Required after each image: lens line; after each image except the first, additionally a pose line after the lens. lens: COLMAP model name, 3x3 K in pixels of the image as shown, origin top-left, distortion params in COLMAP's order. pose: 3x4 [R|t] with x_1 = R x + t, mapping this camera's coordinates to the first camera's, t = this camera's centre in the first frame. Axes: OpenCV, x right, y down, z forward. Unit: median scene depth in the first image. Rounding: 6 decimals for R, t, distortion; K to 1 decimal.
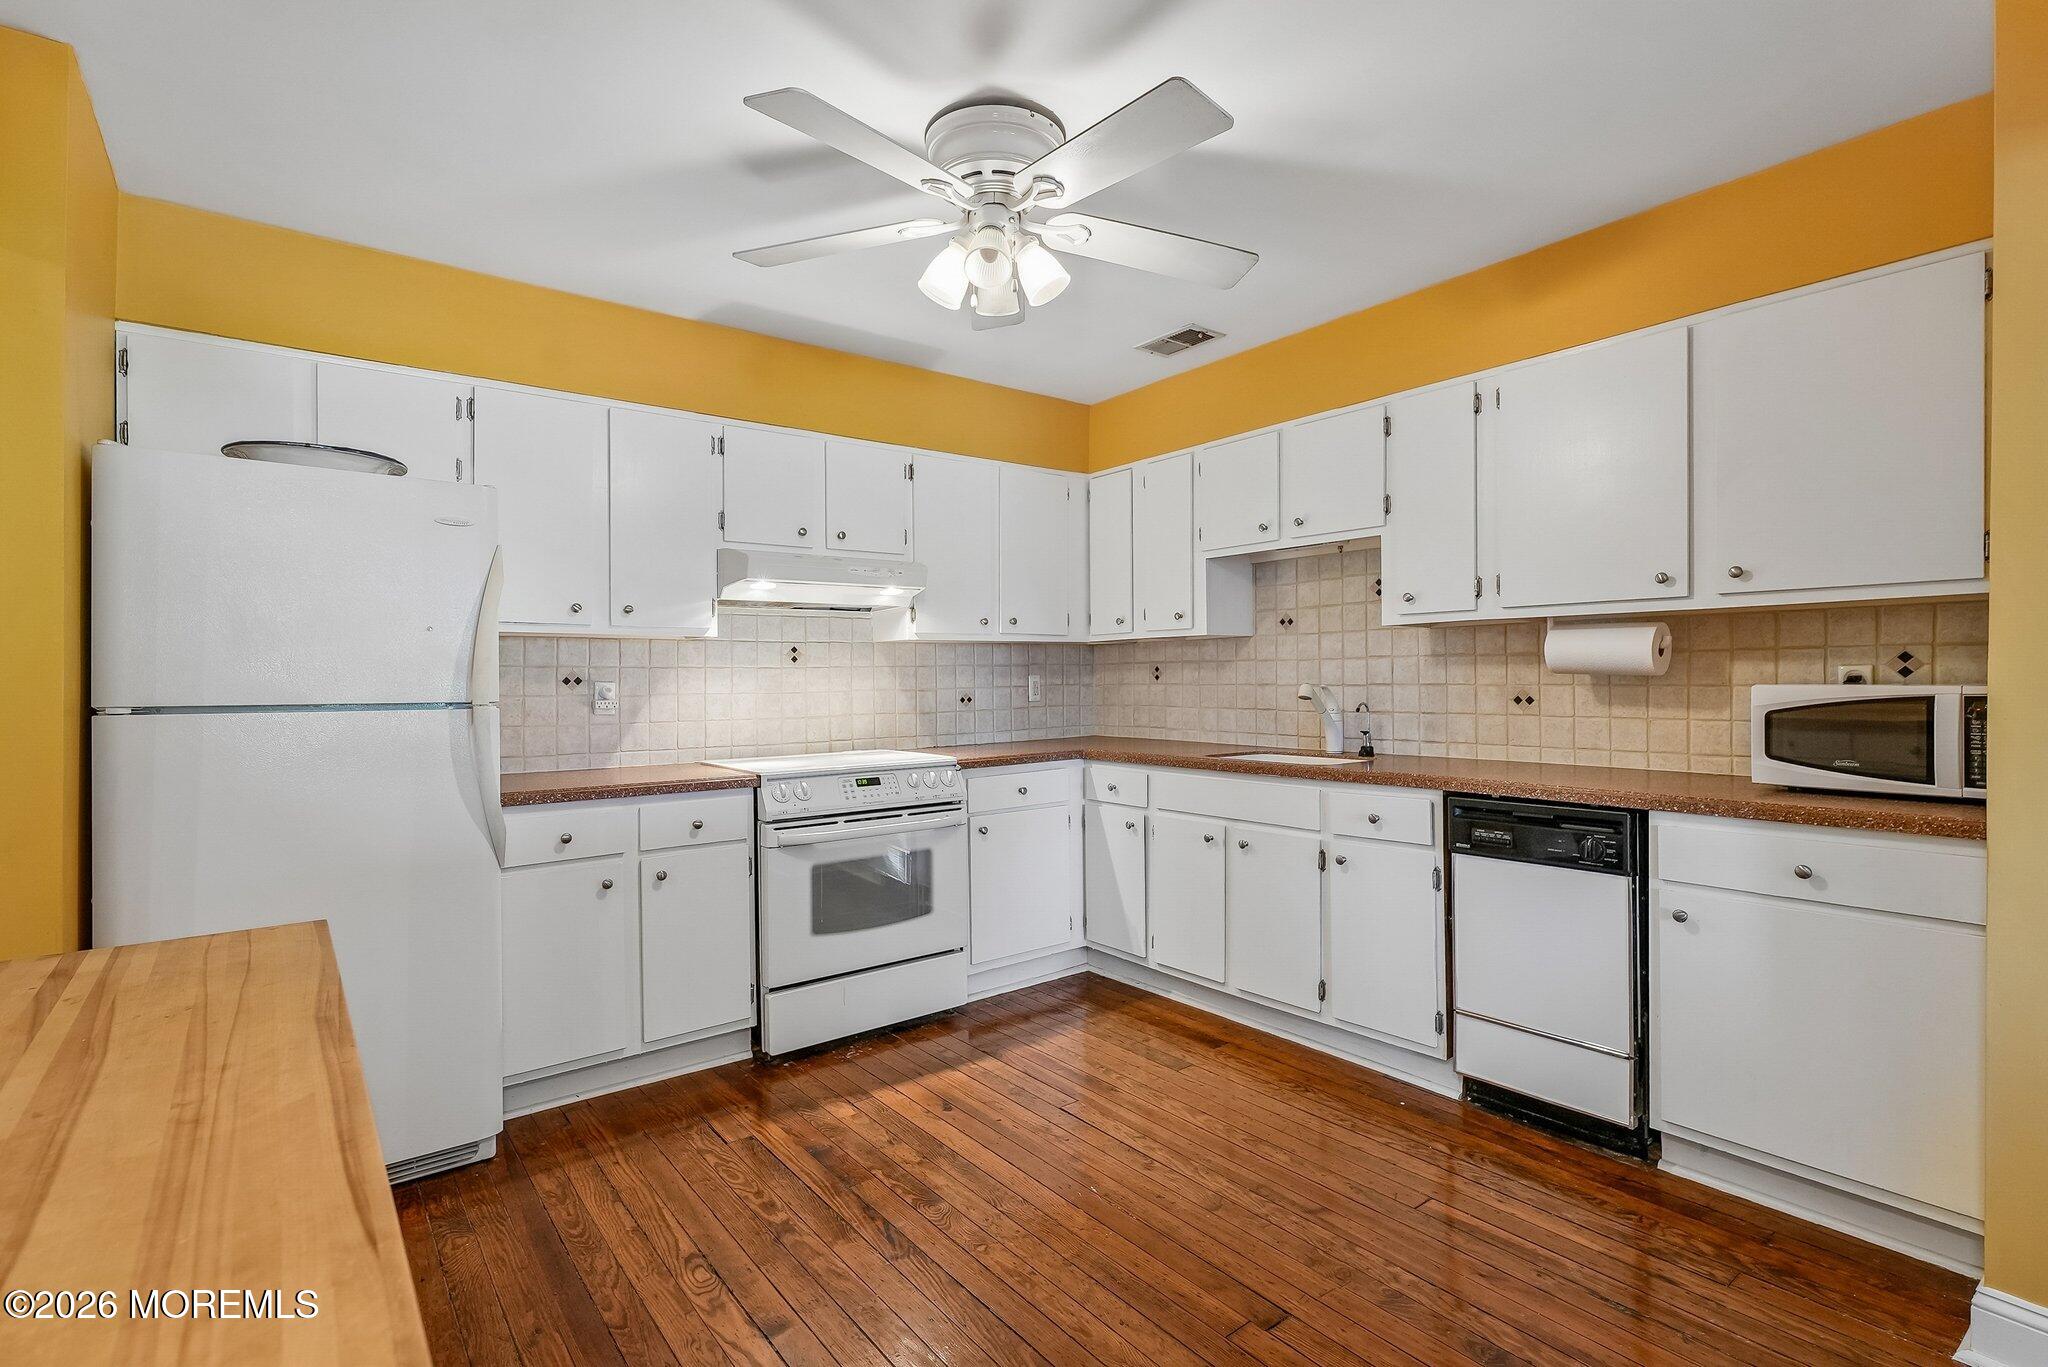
lens RADIAL K [[960.9, 0, 1020.3], [0, 960.9, 680.6], [0, 0, 1]] dist [-0.001255, -0.000047]
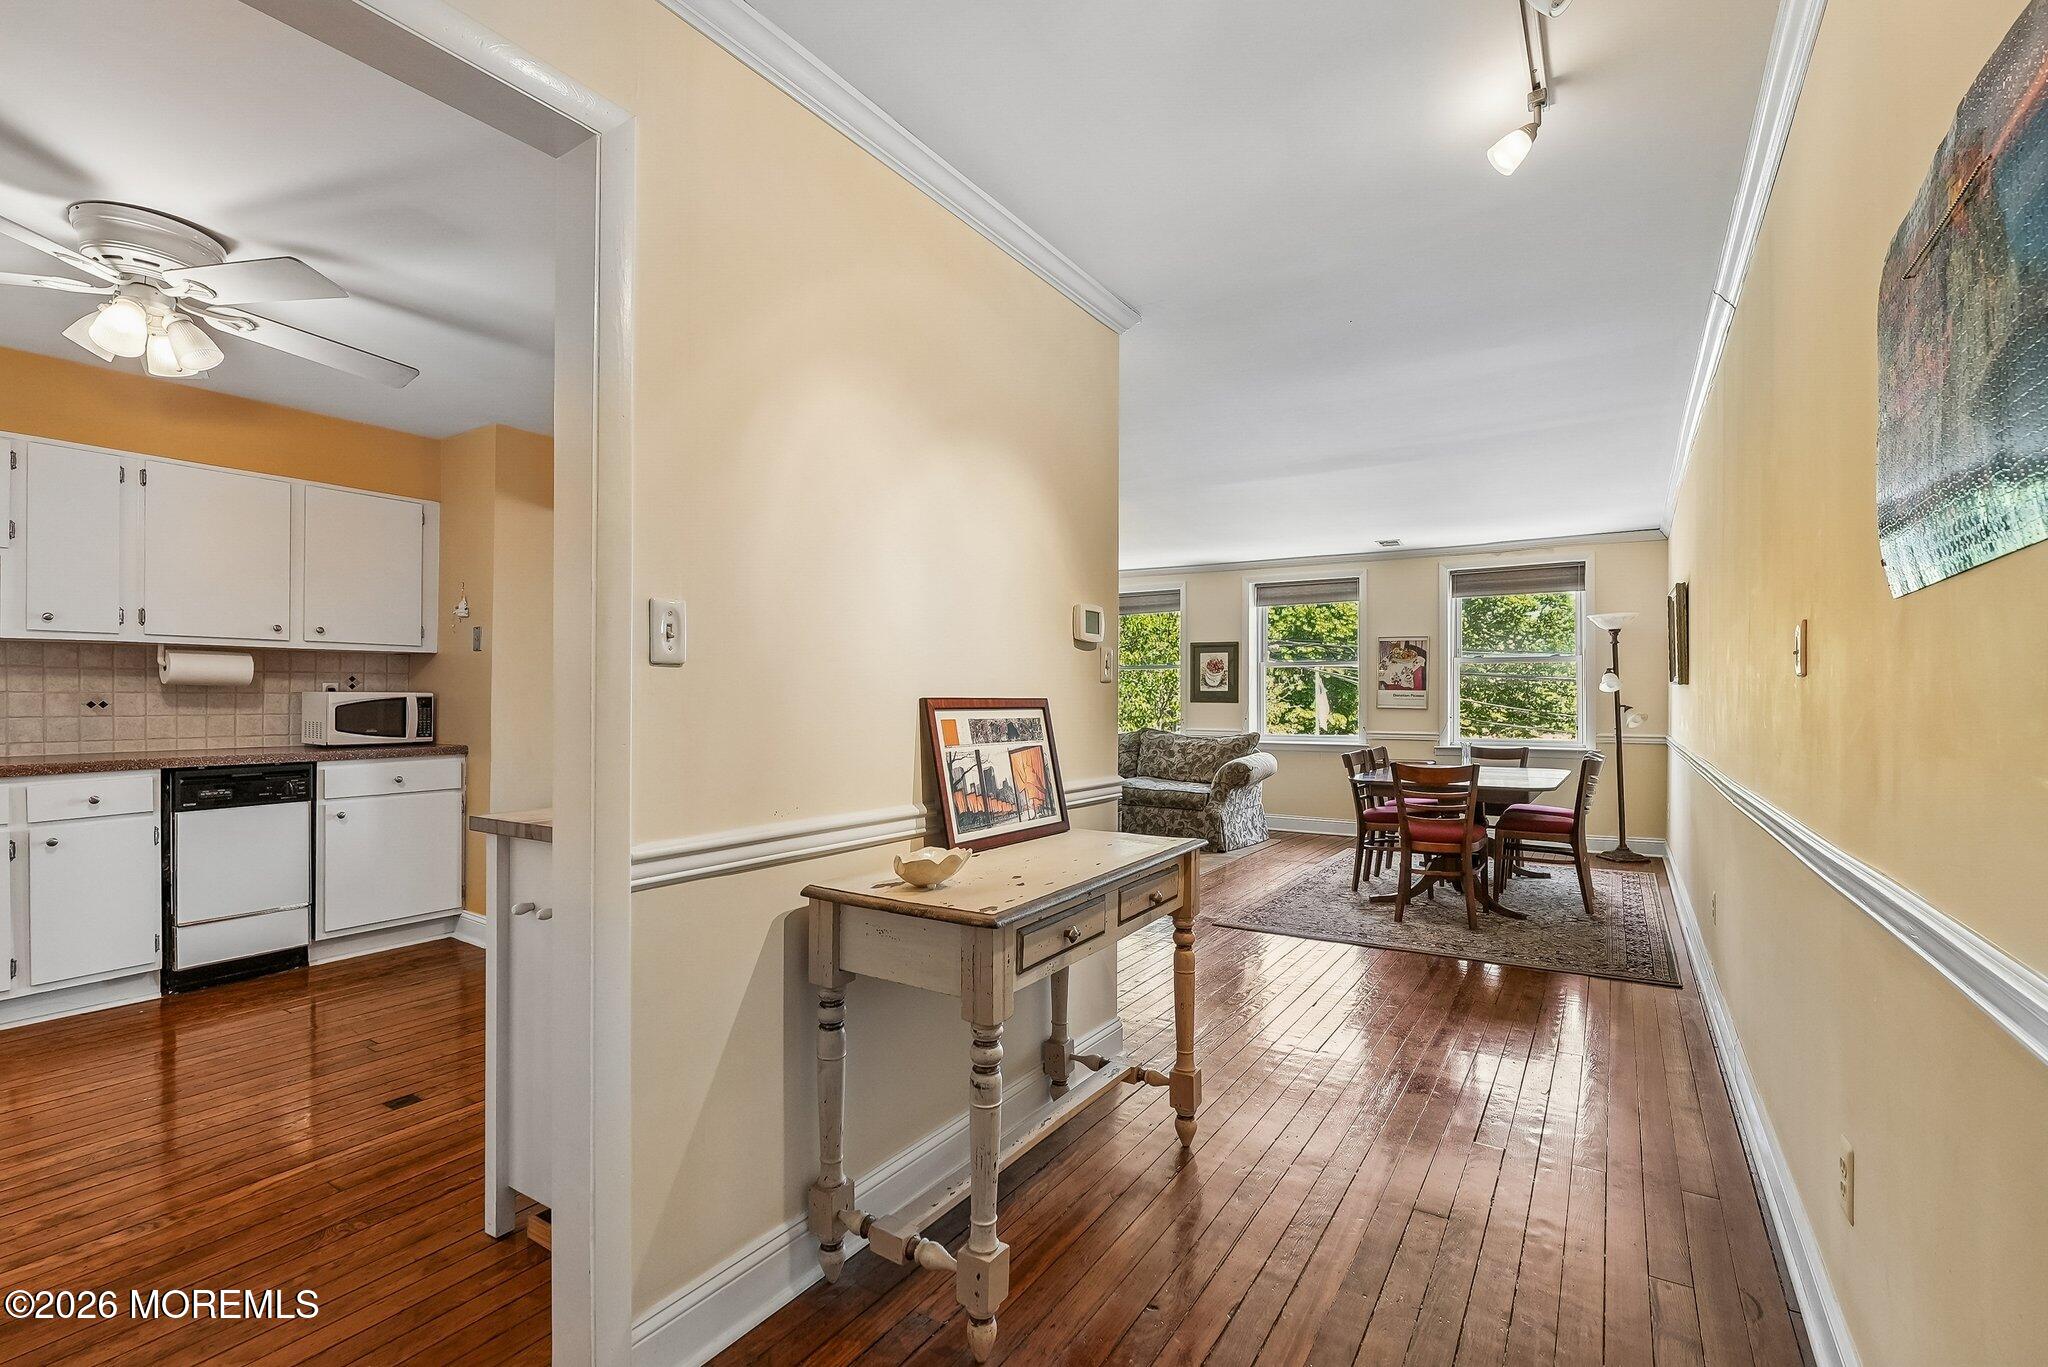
lens RADIAL K [[927.5, 0, 1016.0], [0, 927.5, 695.2], [0, 0, 1]] dist [0.000095, 0.000011]
pose [[-0.326583, 0.005223, 0.945154, -1.192242], [0.002781, 0.999986, -0.004565, 0.019464], [-0.945164, 0.001137, -0.326593, 0.289204]]
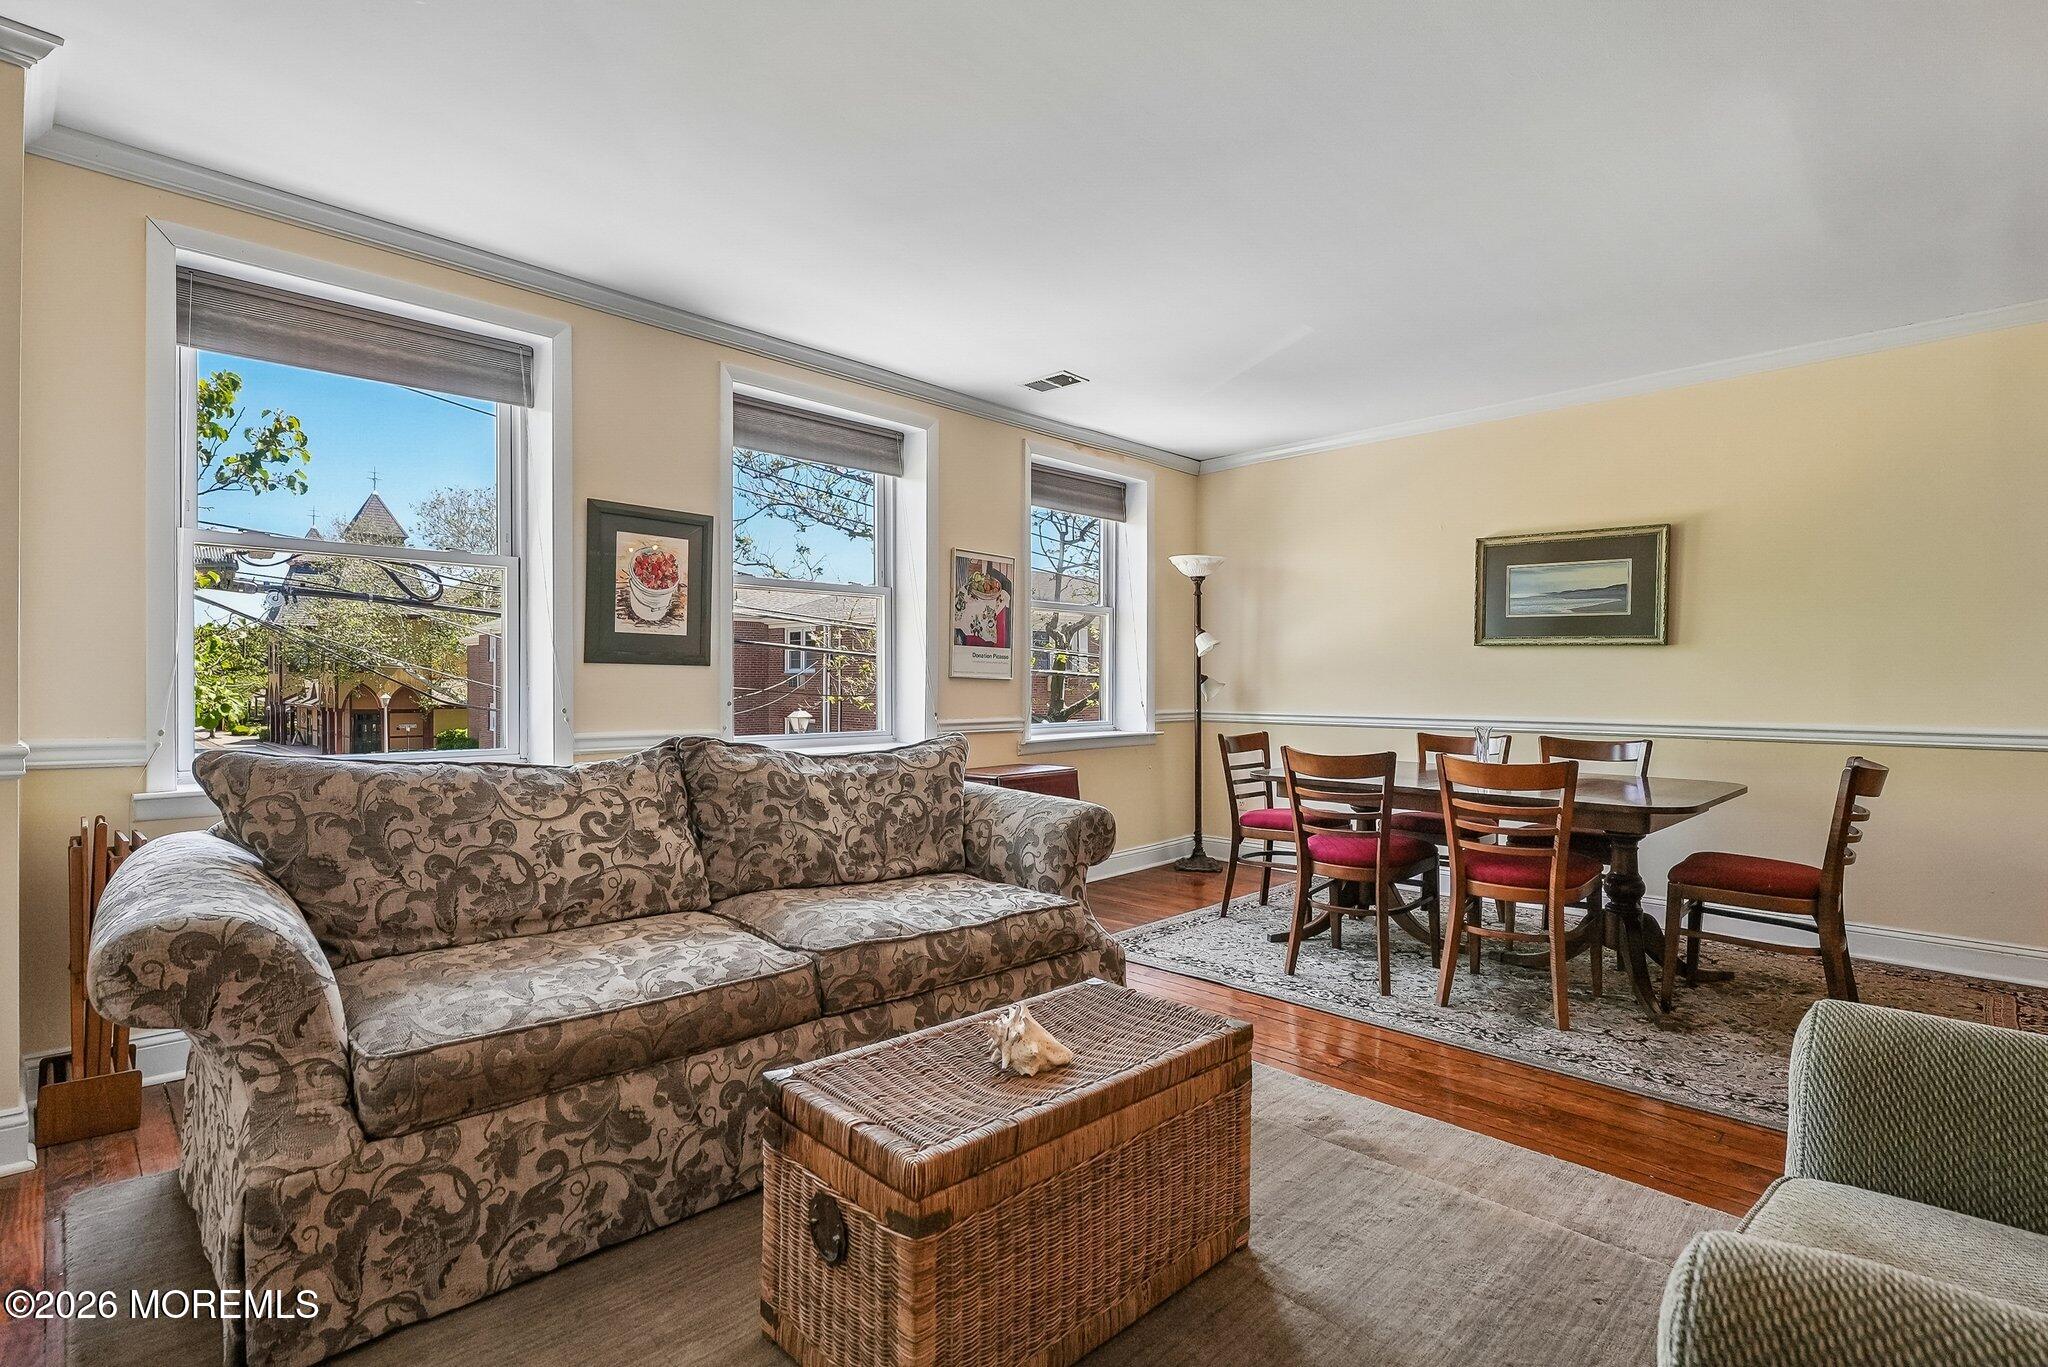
lens RADIAL K [[972.9, 0, 1012.7], [0, 972.9, 685.7], [0, 0, 1]] dist [-0.002211, 0.000007]
pose [[-0.992991, -0.000304, -0.118193, 1.153226], [-0.001259, 0.999967, 0.008009, 0.048334], [0.118187, 0.008102, -0.992958, -0.037209]]
